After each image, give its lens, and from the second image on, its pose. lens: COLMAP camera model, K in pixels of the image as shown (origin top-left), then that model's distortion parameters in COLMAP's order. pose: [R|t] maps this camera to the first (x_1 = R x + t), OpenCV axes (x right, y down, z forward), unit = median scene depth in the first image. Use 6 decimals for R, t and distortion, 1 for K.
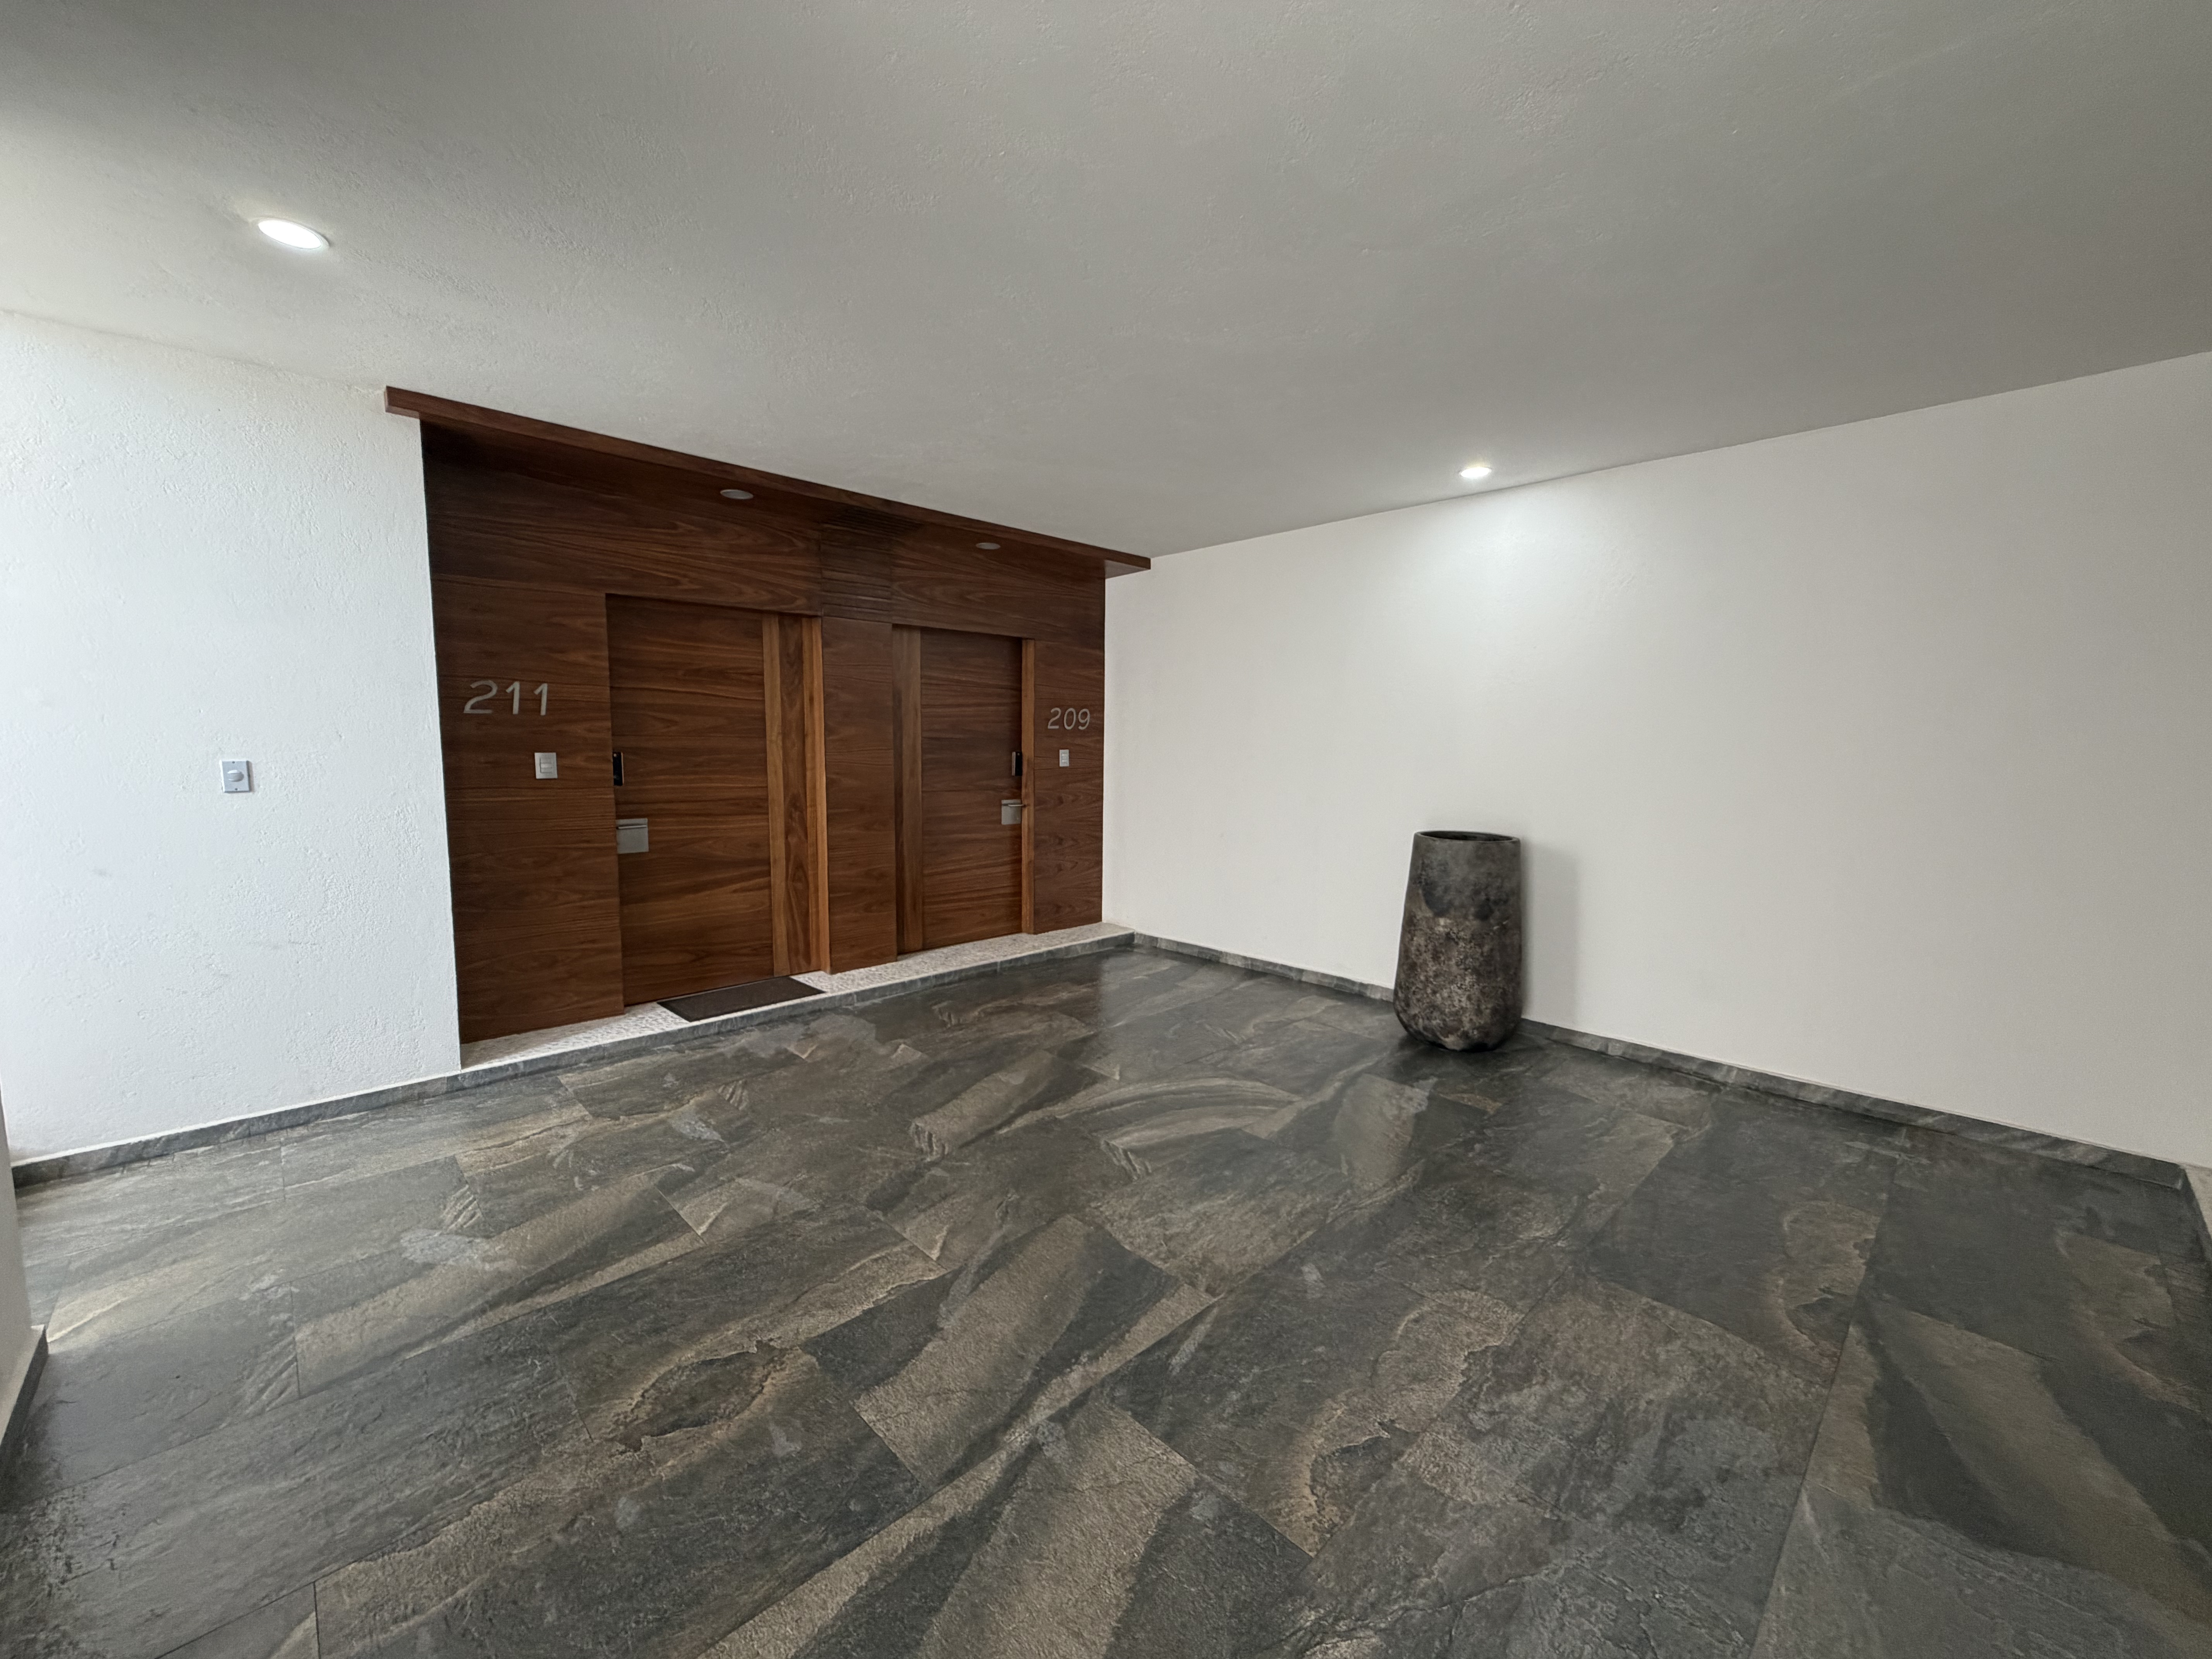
lens RADIAL K [[898.0, 0, 1101.7], [0, 898.0, 843.7], [0, 0, 1]] dist [-0.006400, -0.000295]
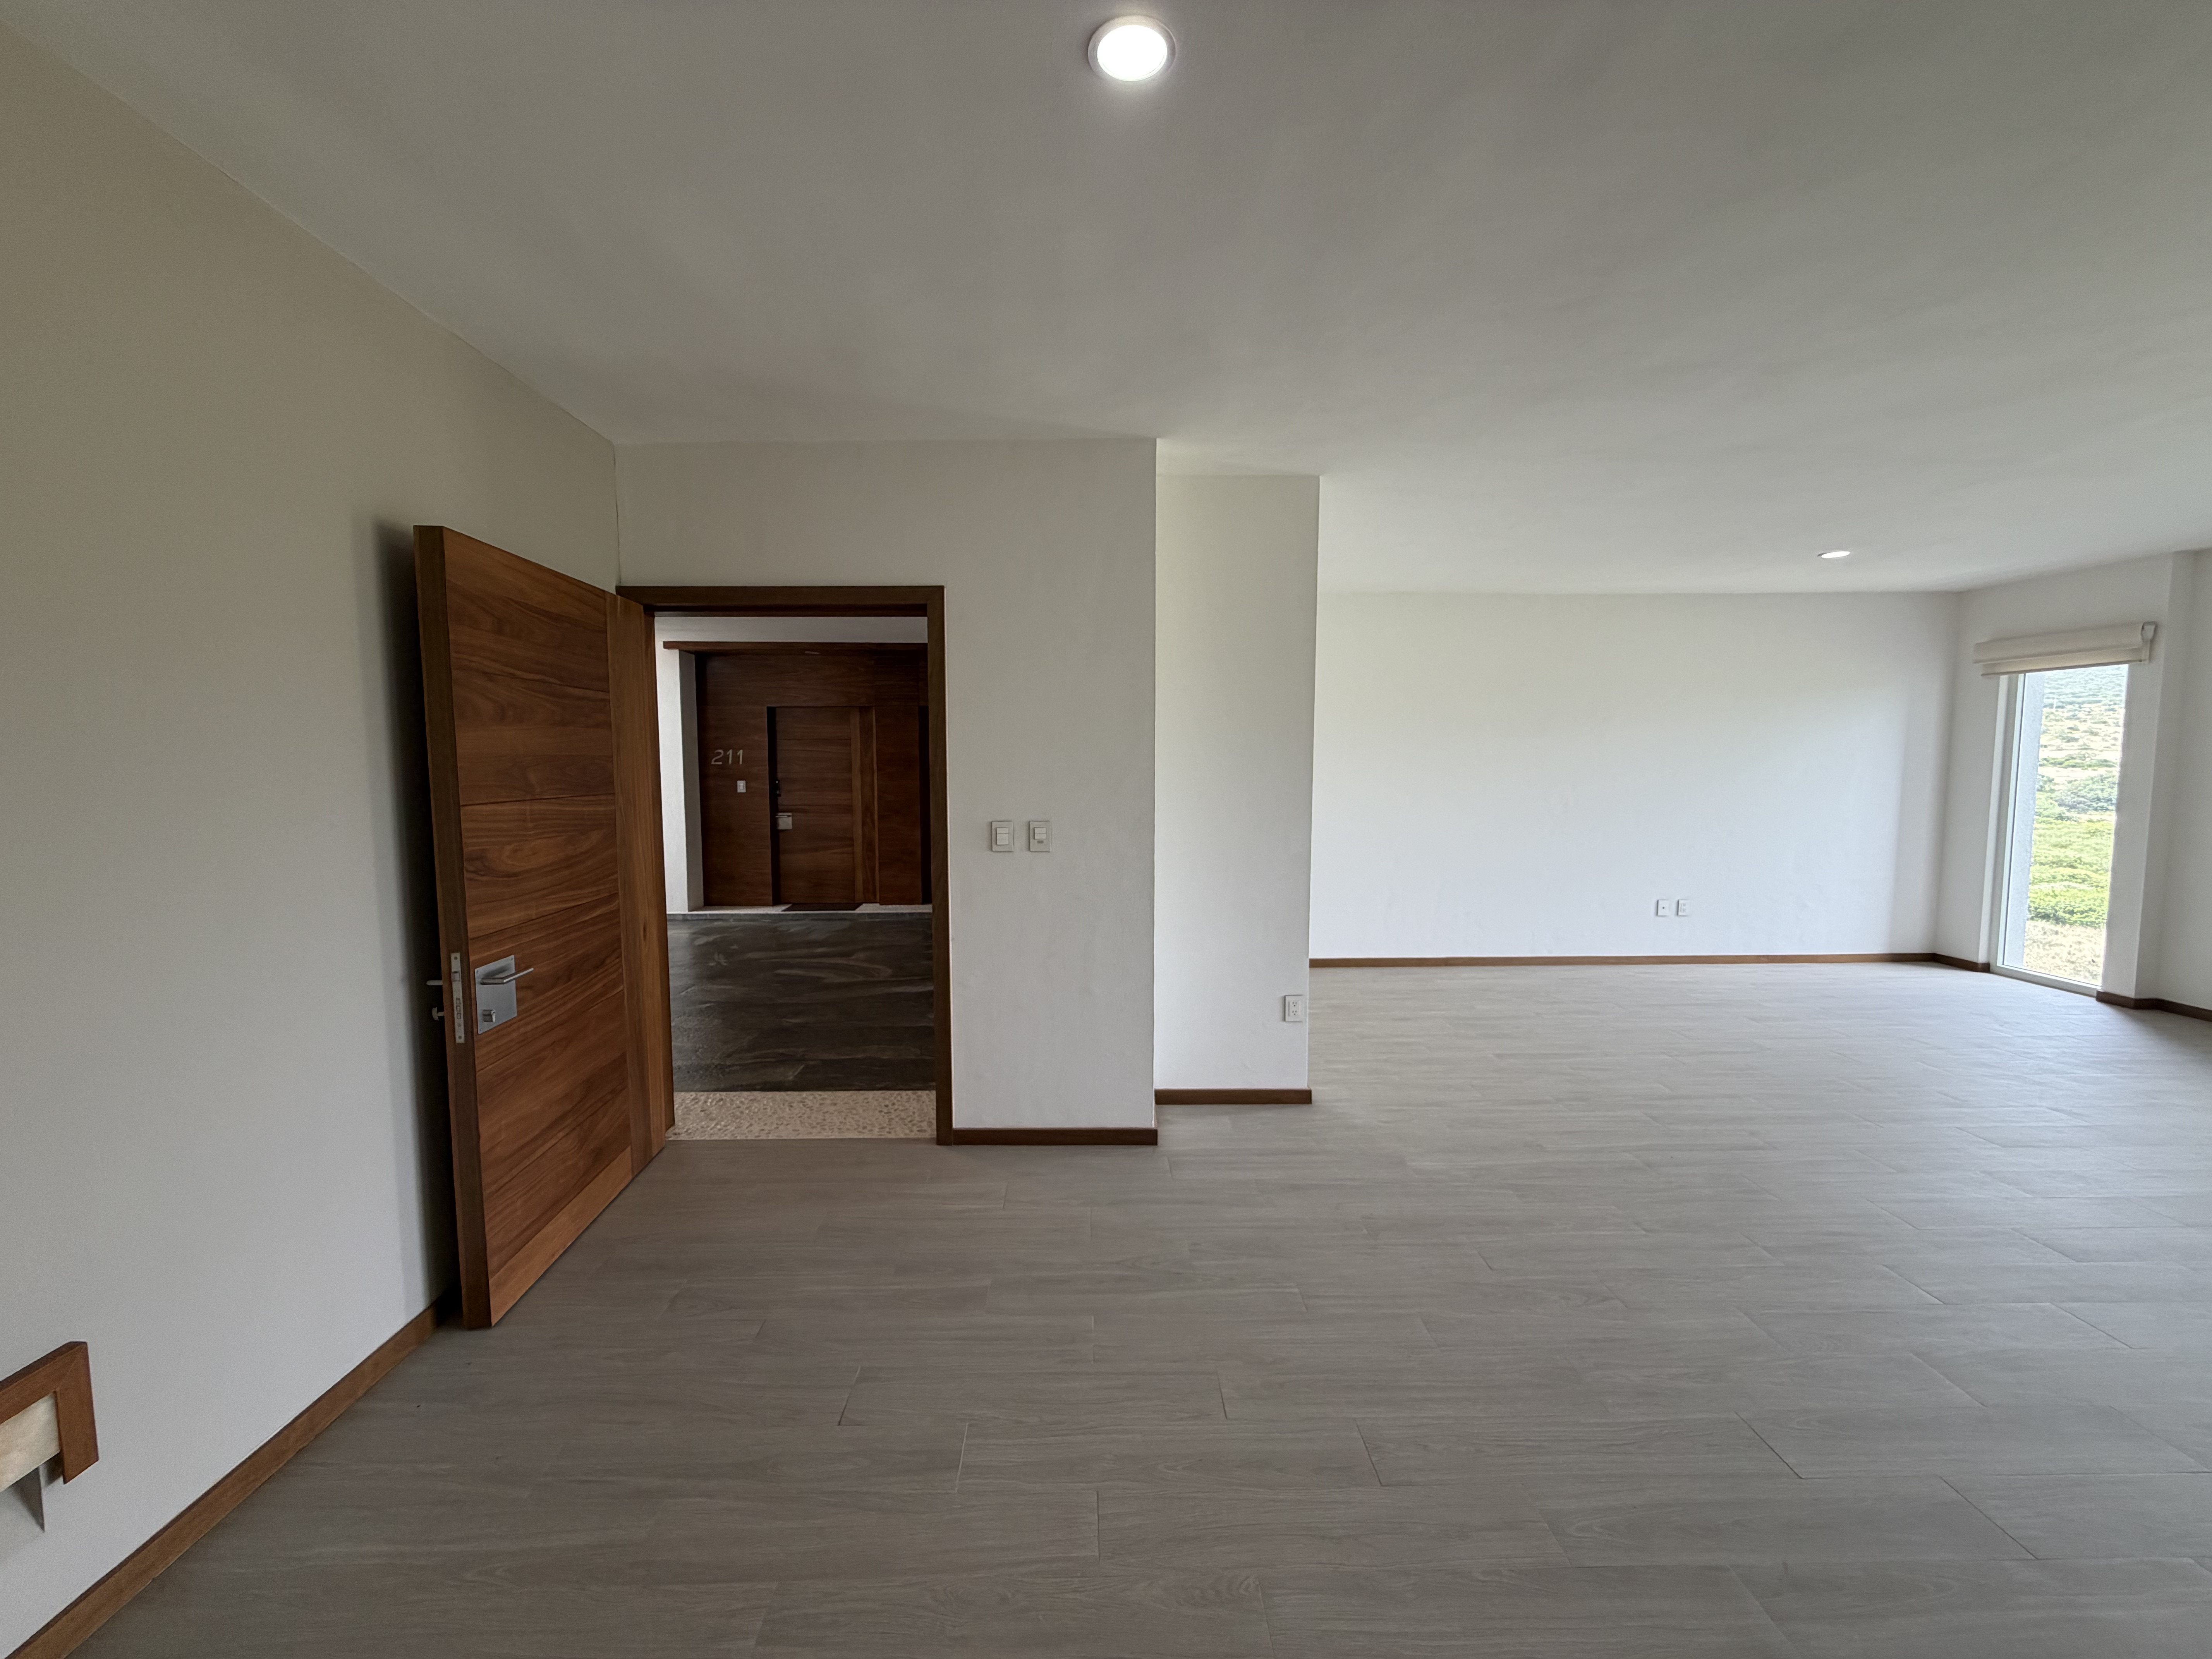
lens RADIAL K [[898.0, 0, 1101.1], [0, 898.0, 832.4], [0, 0, 1]] dist [-0.006400, -0.000295]
pose [[0.737696, 0.042804, -0.673774, 1.375972], [-0.068298, 0.997600, -0.011402, -0.008747], [0.671669, 0.054429, 0.738849, -0.031802]]
